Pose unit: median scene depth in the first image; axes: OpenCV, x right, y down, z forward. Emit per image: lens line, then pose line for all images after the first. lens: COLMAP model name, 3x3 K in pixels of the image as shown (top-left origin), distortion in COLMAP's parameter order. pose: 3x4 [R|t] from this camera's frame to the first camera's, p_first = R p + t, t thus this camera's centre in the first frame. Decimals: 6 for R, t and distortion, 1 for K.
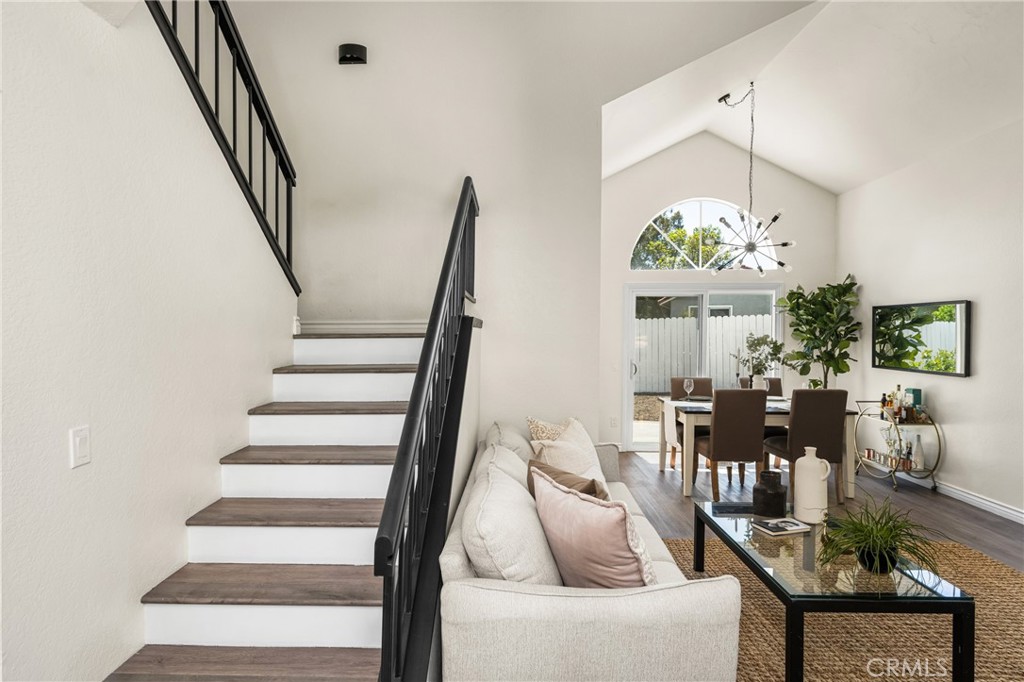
lens RADIAL K [[554.9, 0, 511.3], [0, 554.9, 332.5], [0, 0, 1]] dist [0.001530, 0.000046]
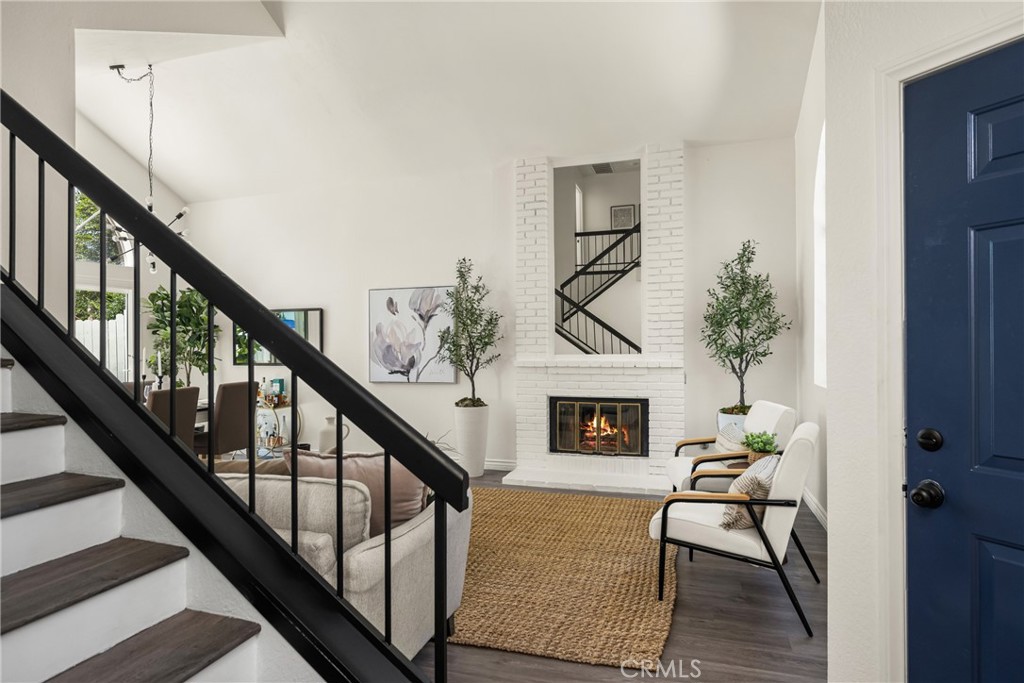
lens RADIAL K [[568.5, 0, 506.8], [0, 568.5, 344.3], [0, 0, 1]] dist [0.000420, 0.000583]
pose [[0.300204, -0.007293, 0.953847, -0.305435], [0.013300, 0.999906, 0.003459, 0.026484], [-0.953782, 0.011648, 0.300272, 0.140206]]
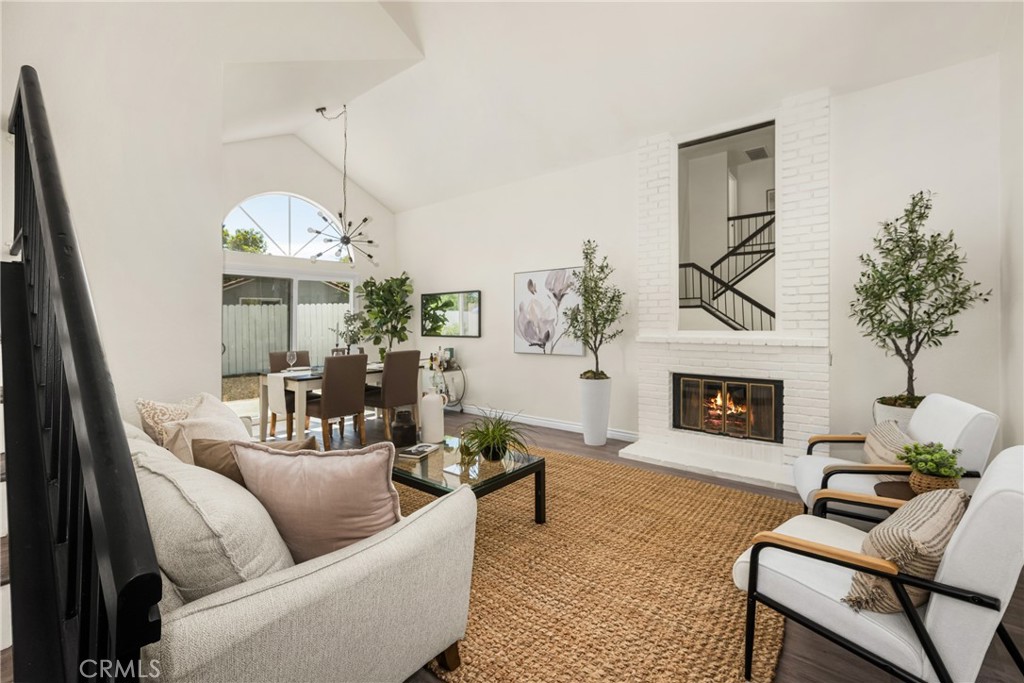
lens RADIAL K [[433.5, 0, 526.1], [0, 433.5, 321.2], [0, 0, 1]] dist [0.007041, -0.000647]
pose [[0.612325, -0.008220, 0.790564, -0.081531], [0.012420, 0.999923, 0.000776, 0.028634], [-0.790509, 0.009344, 0.612379, 0.102908]]
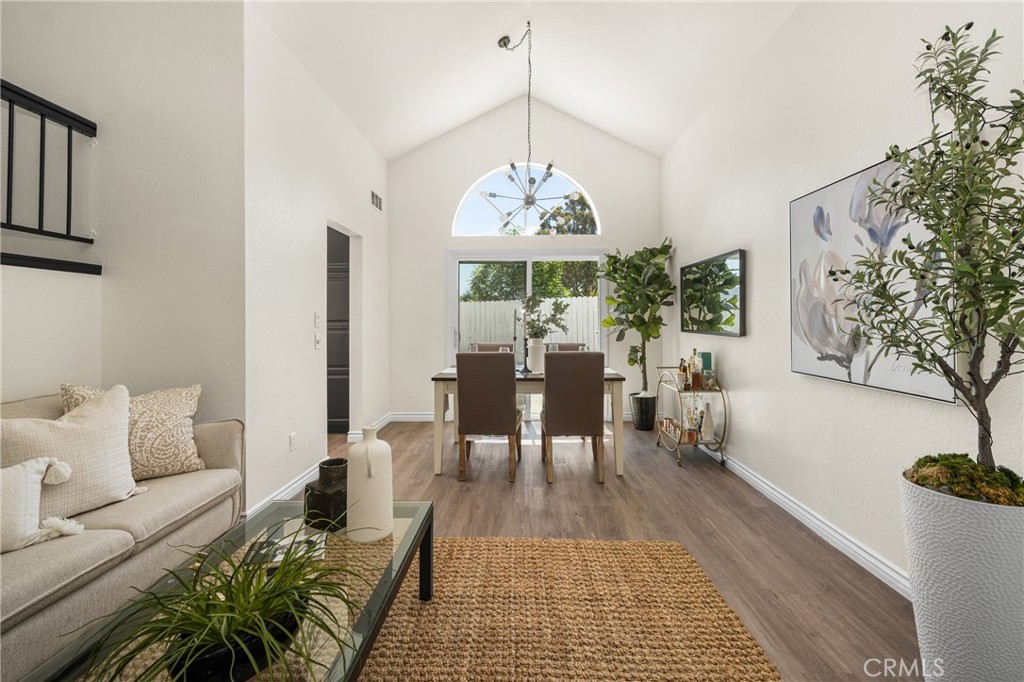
lens RADIAL K [[450.3, 0, 518.5], [0, 450.3, 312.7], [0, 0, 1]] dist [0.000195, 0.000055]
pose [[0.999978, -0.006071, 0.002719, 0.409020], [0.006111, 0.999873, -0.014708, 0.044206], [-0.002629, 0.014724, 0.999888, 0.255936]]
